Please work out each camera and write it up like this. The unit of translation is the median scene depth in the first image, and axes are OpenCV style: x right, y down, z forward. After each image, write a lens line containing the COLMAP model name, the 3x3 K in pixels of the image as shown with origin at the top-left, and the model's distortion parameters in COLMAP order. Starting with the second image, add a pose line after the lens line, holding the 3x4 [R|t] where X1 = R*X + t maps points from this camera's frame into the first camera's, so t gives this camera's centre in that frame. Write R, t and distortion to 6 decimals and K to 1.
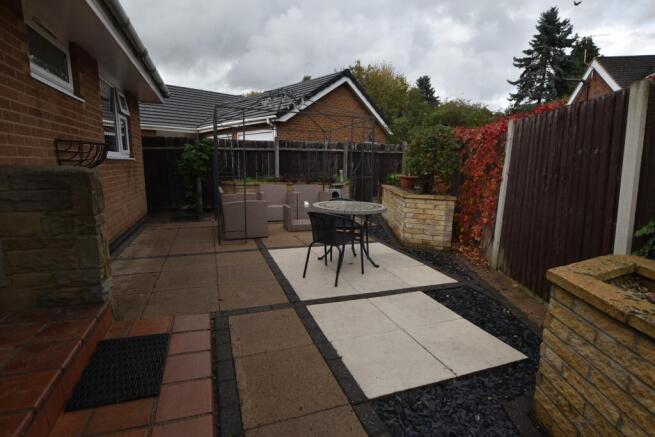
lens RADIAL K [[329.3, 0, 327.5], [0, 329.3, 218.5], [0, 0, 1]] dist [-0.020892, -0.000165]
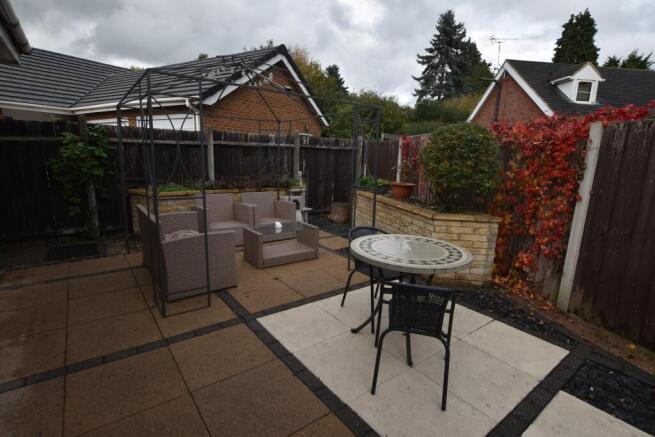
lens RADIAL K [[329.3, 0, 327.5], [0, 329.3, 218.5], [0, 0, 1]] dist [-0.020892, -0.000165]
pose [[0.953047, -0.046416, 0.299243, -0.120789], [0.036231, 0.998563, 0.039498, -0.057549], [-0.300647, -0.026801, 0.953359, 0.205506]]
